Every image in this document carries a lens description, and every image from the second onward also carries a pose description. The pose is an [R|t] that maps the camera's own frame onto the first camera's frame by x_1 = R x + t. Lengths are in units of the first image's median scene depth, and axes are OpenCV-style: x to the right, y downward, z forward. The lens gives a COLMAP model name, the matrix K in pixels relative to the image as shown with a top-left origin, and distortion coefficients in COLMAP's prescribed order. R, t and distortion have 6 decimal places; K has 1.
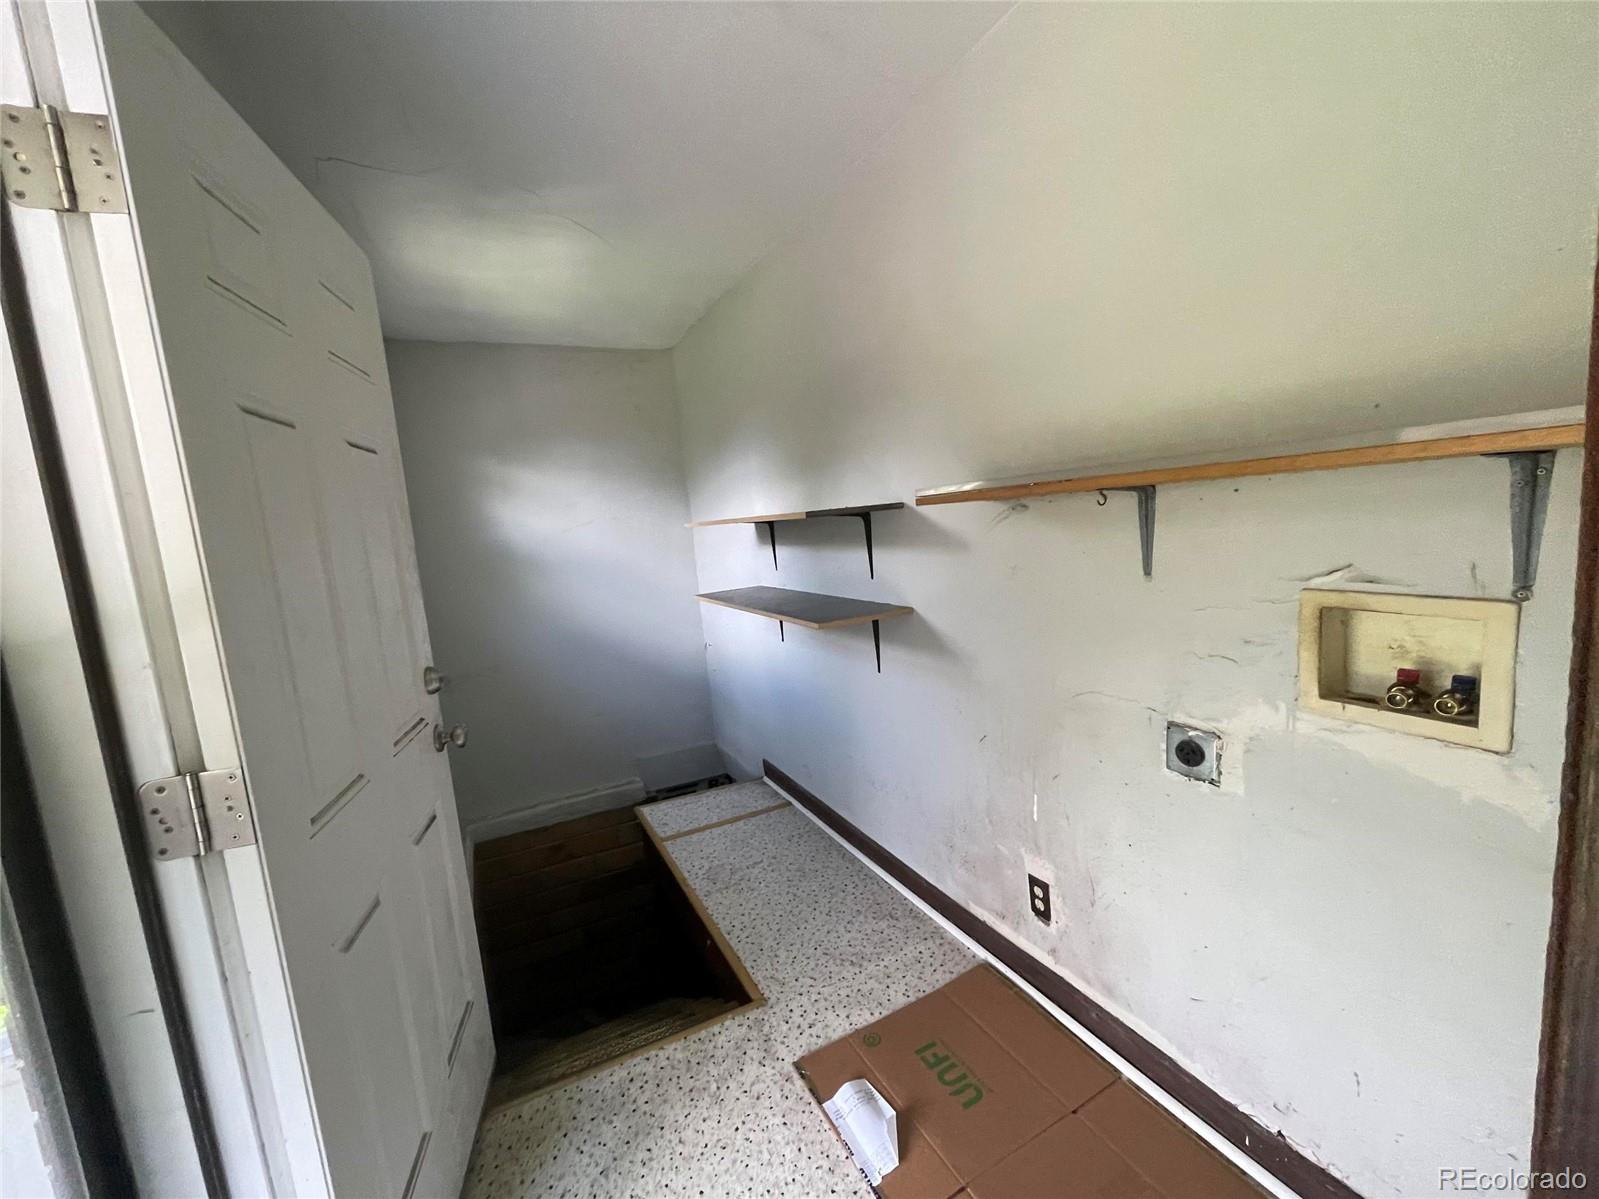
lens RADIAL K [[643.9, 0, 792.9], [0, 643.9, 599.0], [0, 0, 1]] dist [0.000497, 0.000193]
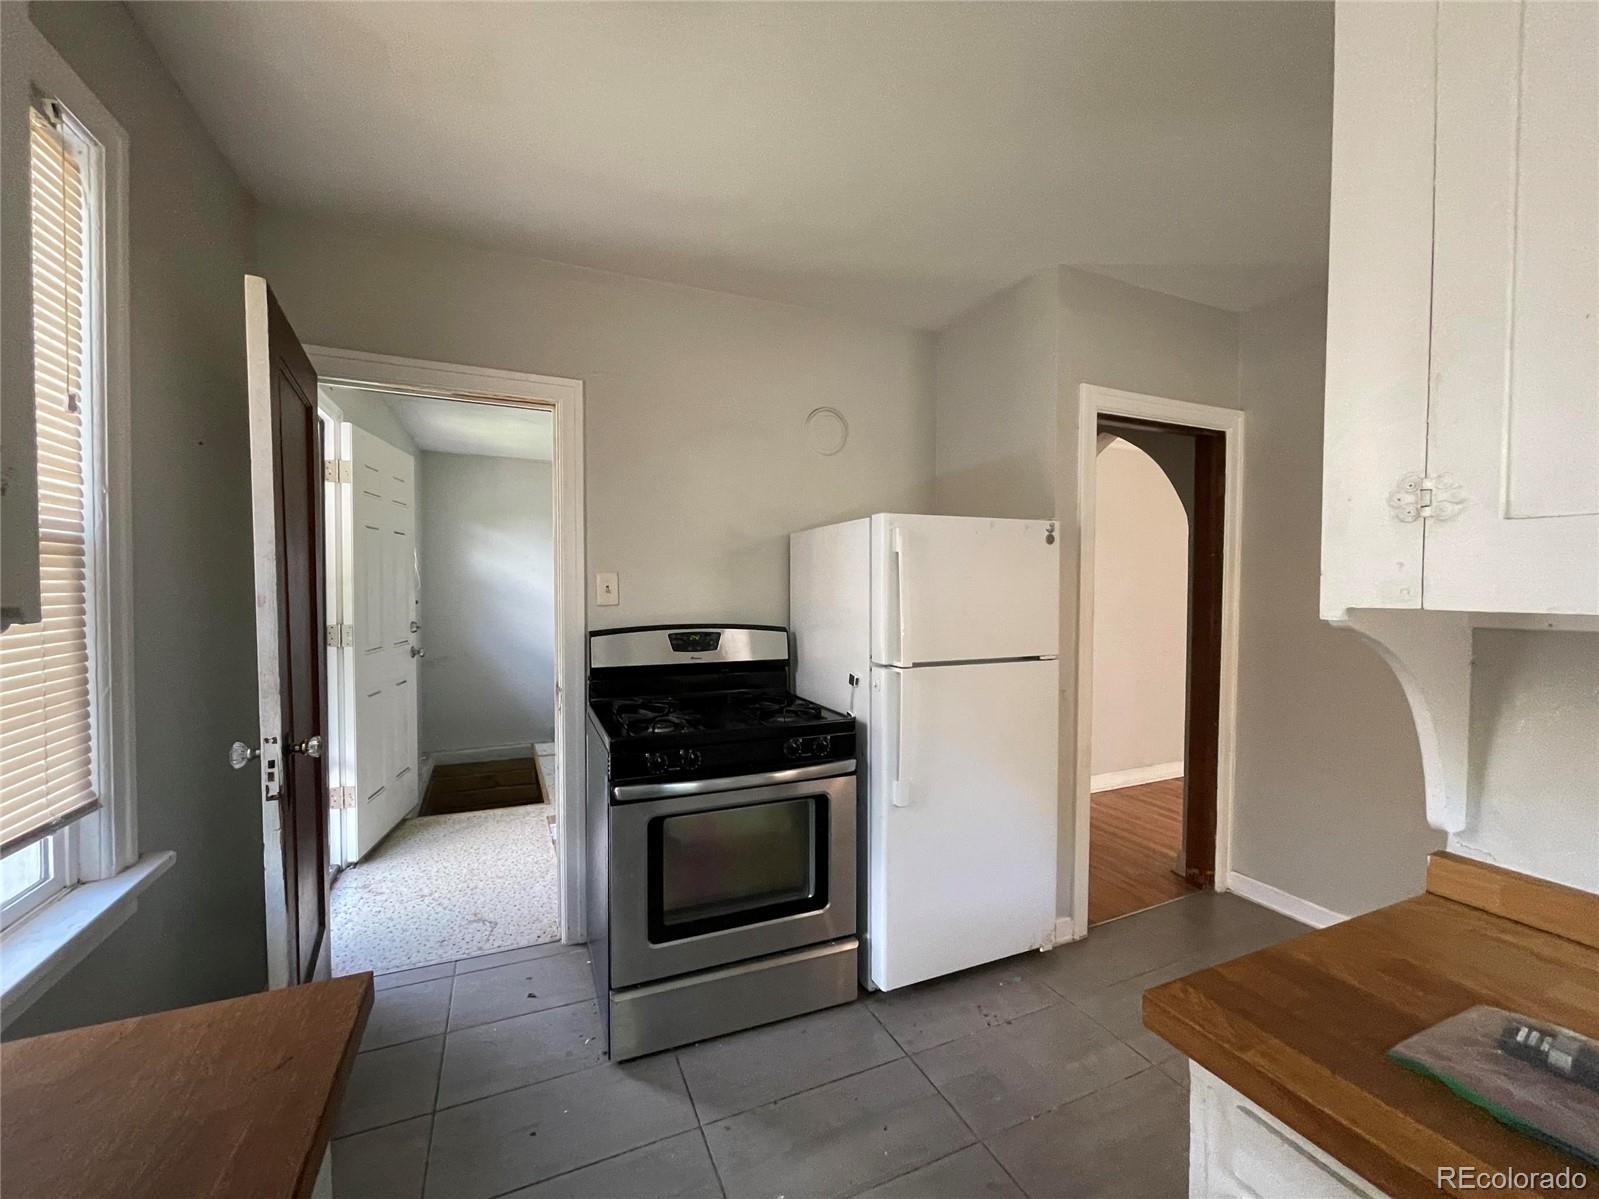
lens RADIAL K [[643.9, 0, 792.9], [0, 643.9, 599.0], [0, 0, 1]] dist [0.000497, 0.000193]
pose [[0.995175, 0.092544, -0.032591, 0.921926], [-0.095270, 0.990860, -0.095498, 0.117517], [0.023456, 0.098142, 0.994896, -1.376926]]
